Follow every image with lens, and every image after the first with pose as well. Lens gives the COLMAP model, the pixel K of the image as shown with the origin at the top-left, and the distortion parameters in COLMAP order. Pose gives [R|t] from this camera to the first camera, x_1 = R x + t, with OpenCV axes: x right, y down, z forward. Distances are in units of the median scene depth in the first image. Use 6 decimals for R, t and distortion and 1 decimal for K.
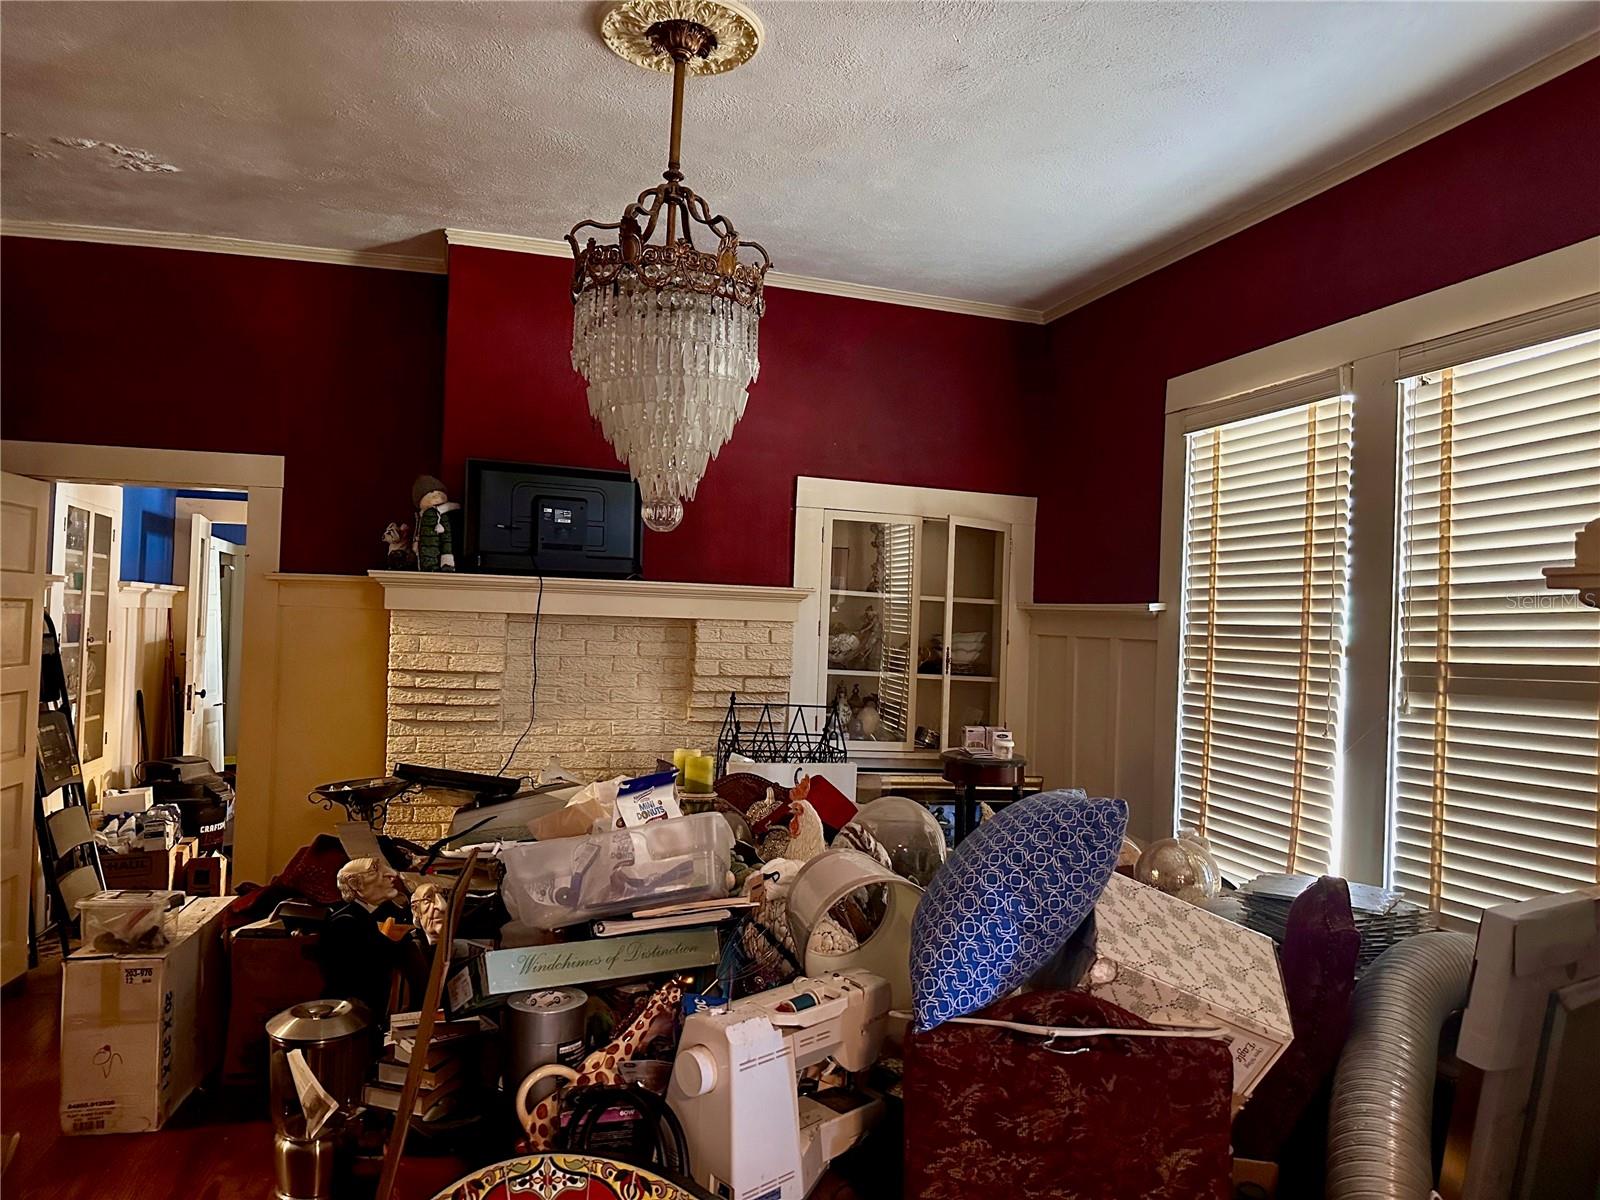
lens RADIAL K [[1099.4, 0, 802.2], [0, 1099.4, 604.4], [0, 0, 1]] dist [0.085547, -0.122623]
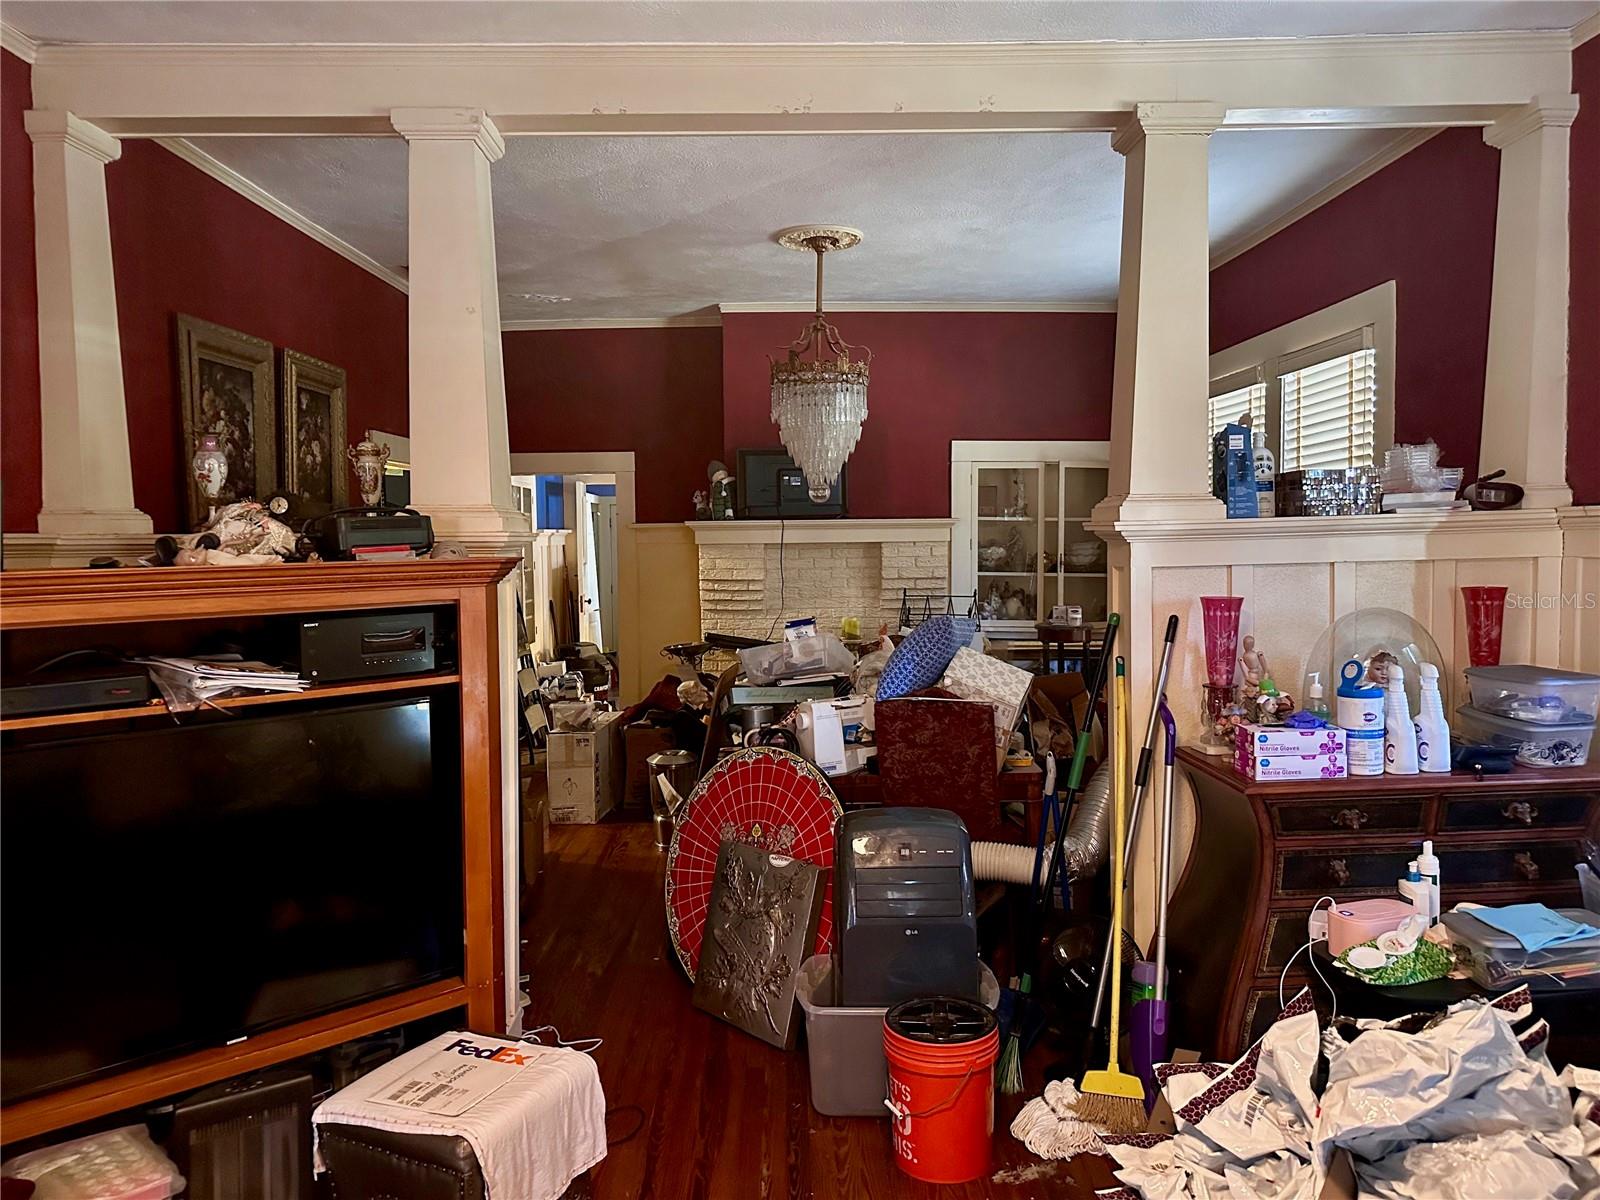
lens RADIAL K [[1123.7, 0, 802.1], [0, 1123.7, 586.3], [0, 0, 1]] dist [0.140477, -0.273913]
pose [[0.960354, -0.028887, -0.277282, 0.239288], [0.046495, 0.997283, 0.057138, -0.020702], [0.274878, -0.067765, 0.959088, -0.567388]]
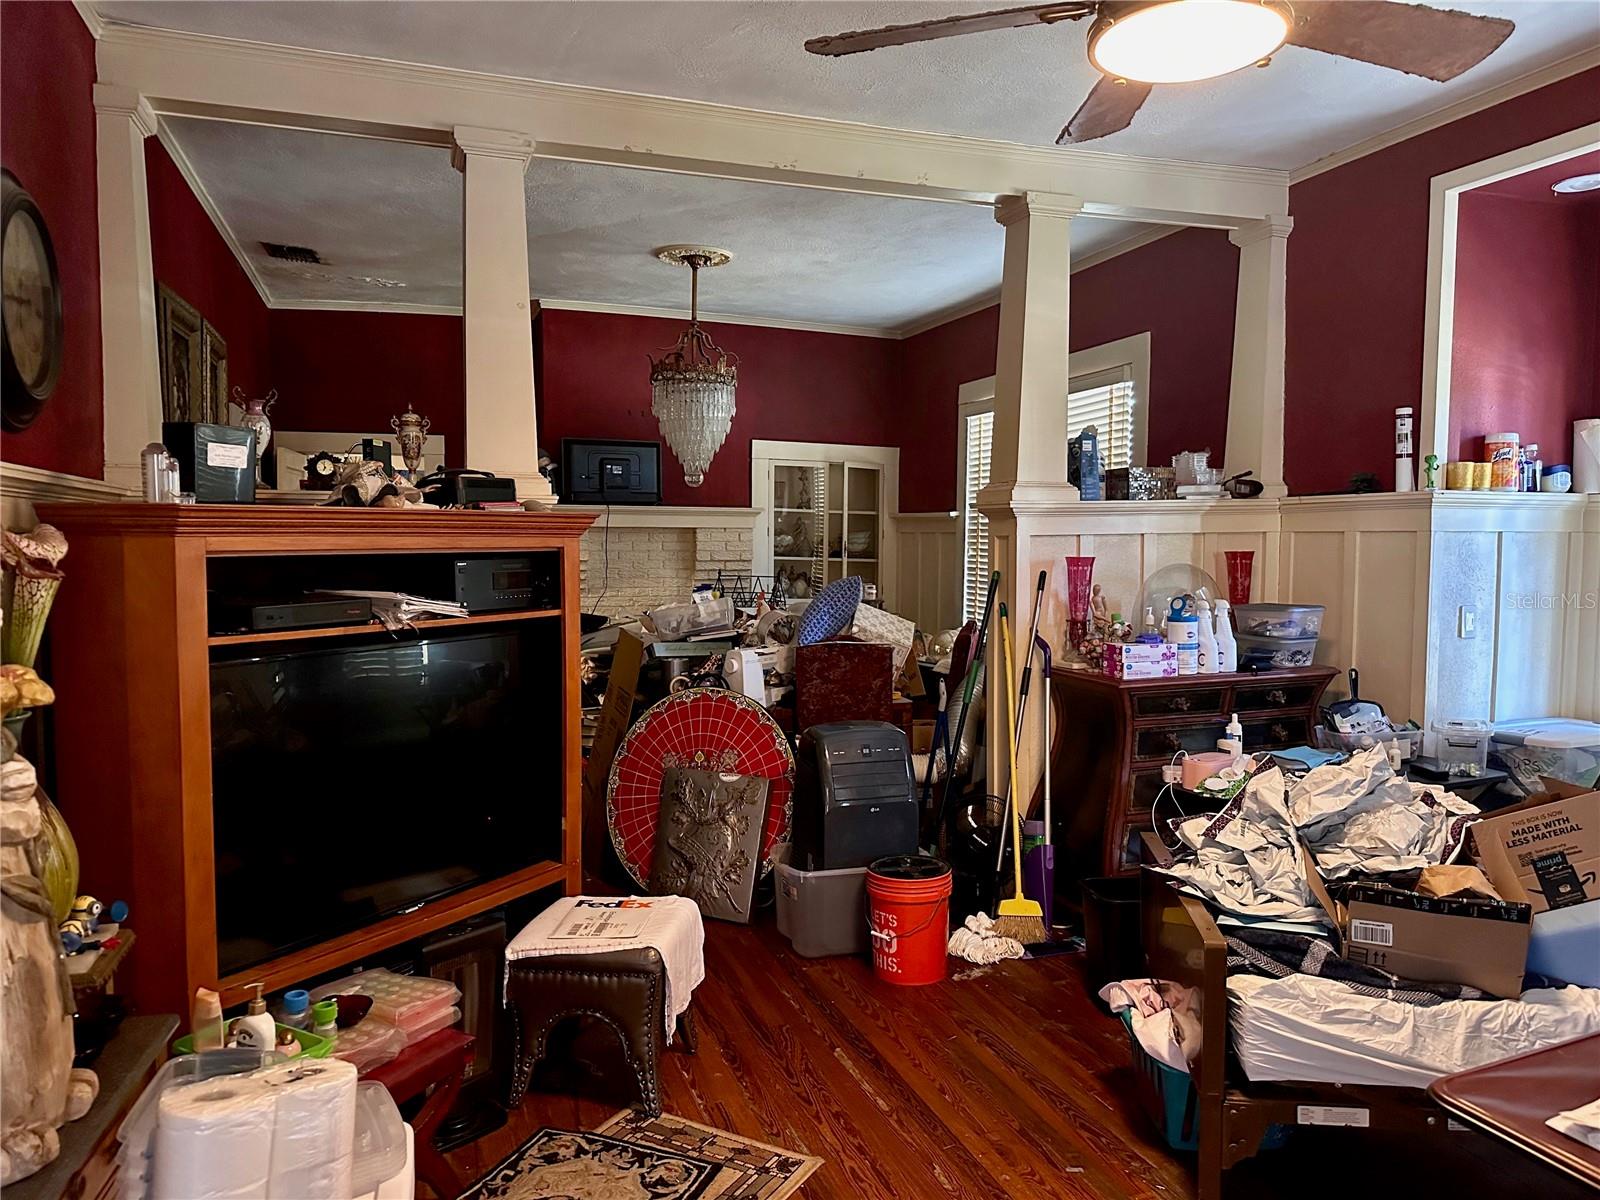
lens RADIAL K [[1139.1, 0, 800.0], [0, 1139.1, 600.0], [0, 0, 1]] dist [0.148238, -0.330400]
pose [[0.998823, -0.029126, 0.038780, -0.006932], [0.026178, 0.996880, 0.074468, -0.002852], [-0.040828, -0.073365, 0.996469, -0.816389]]
